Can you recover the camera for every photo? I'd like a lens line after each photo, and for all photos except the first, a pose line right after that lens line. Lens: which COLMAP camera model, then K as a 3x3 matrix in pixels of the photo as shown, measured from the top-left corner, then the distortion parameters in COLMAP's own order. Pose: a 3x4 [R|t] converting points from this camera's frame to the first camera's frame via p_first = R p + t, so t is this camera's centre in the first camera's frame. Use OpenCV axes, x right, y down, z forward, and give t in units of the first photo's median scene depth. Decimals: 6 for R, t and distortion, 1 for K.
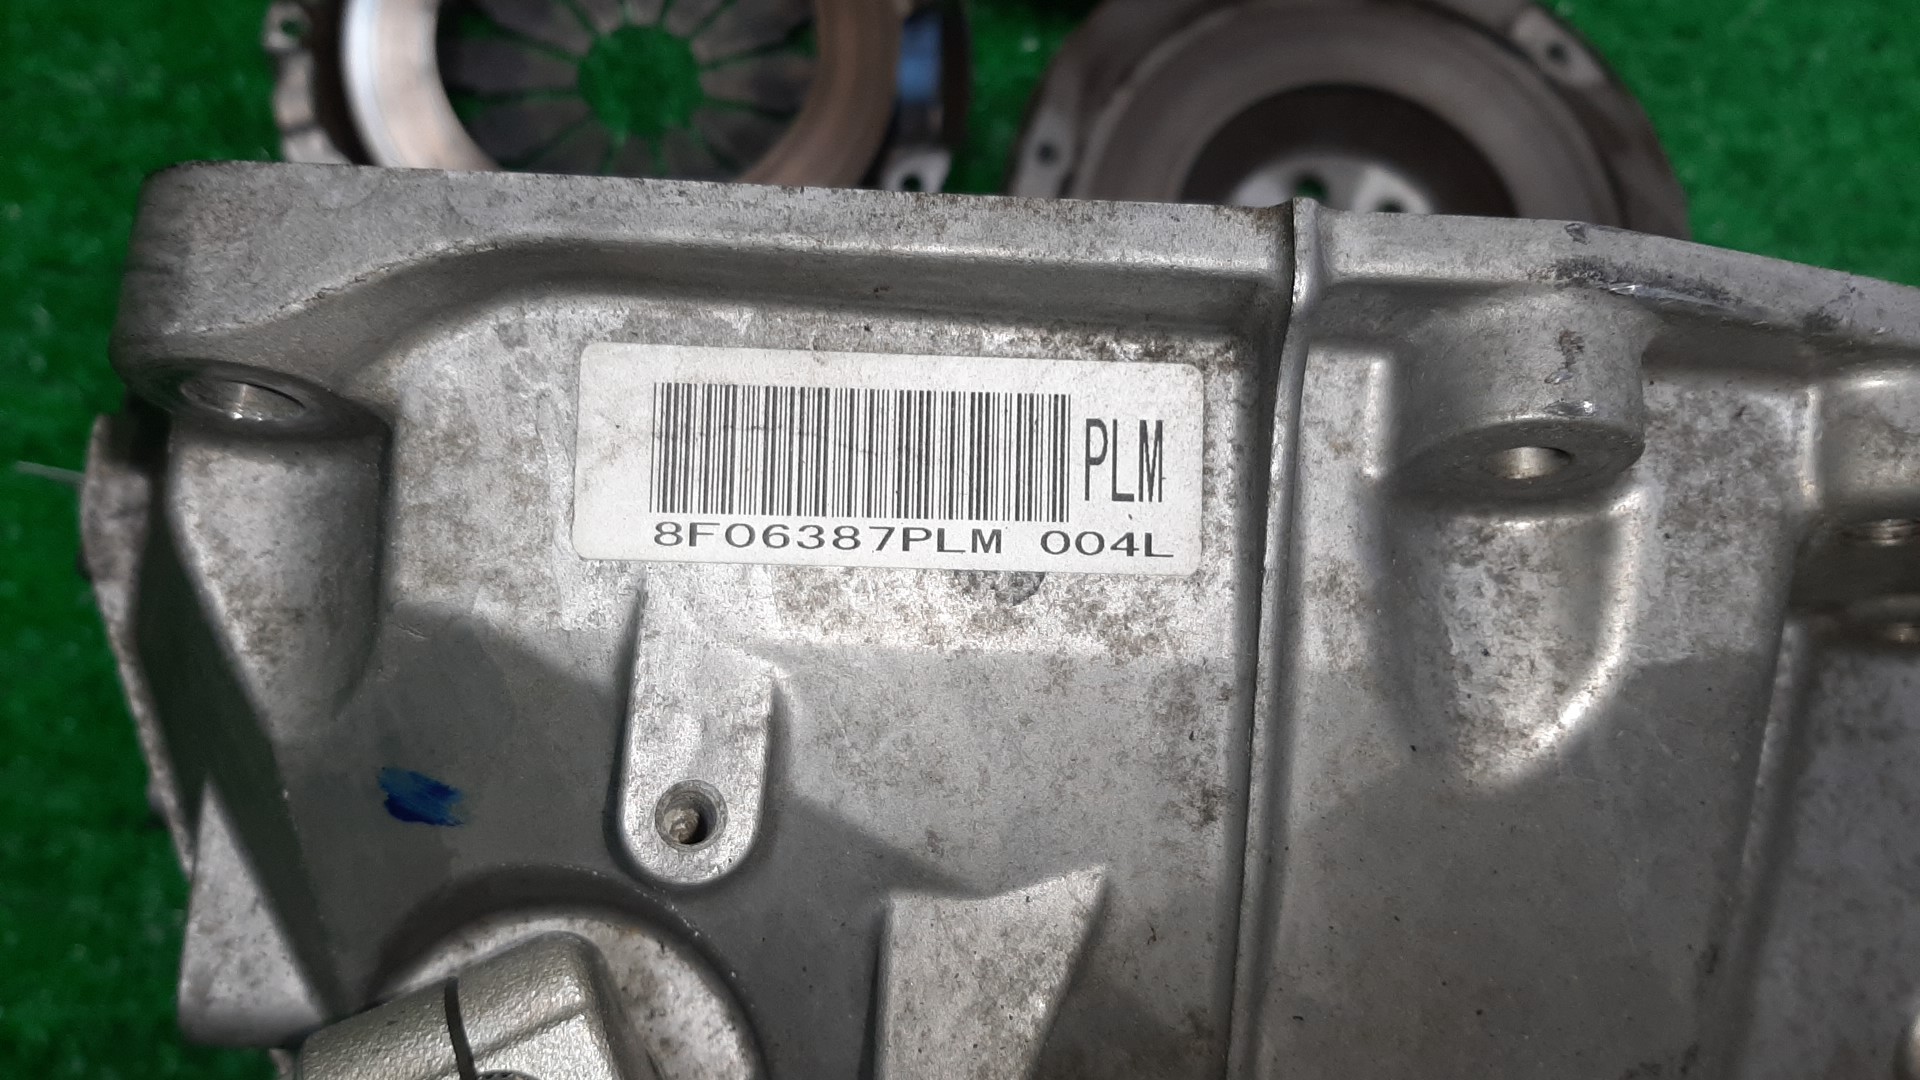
lens RADIAL K [[1459.0, 0, 960.0], [0, 1459.0, 540.0], [0, 0, 1]] dist [0.004291, 0.000887]
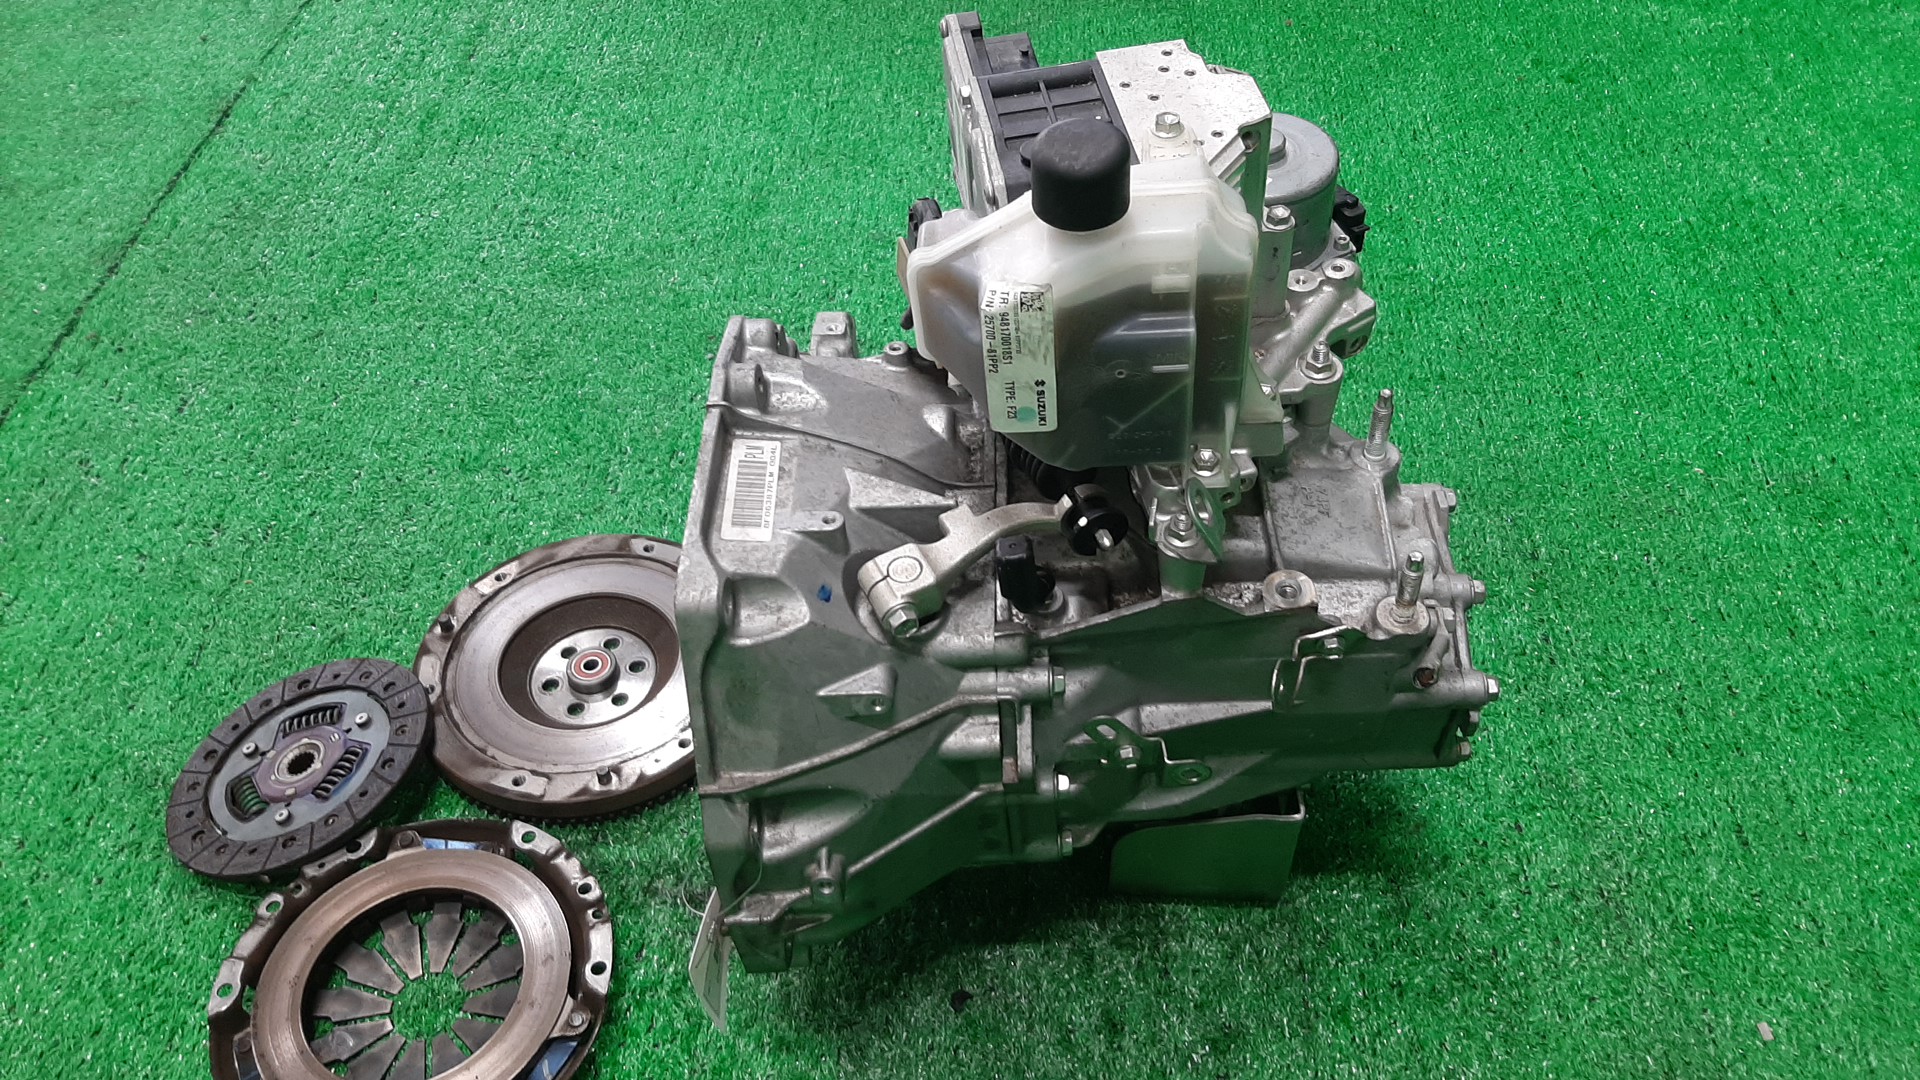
lens RADIAL K [[1459.0, 0, 960.0], [0, 1459.0, 540.0], [0, 0, 1]] dist [0.004291, 0.000887]
pose [[-0.038666, -0.762783, 0.645497, -2.989798], [0.981677, 0.091626, 0.167077, -0.155941], [-0.186588, 0.640130, 0.745264, -2.269736]]
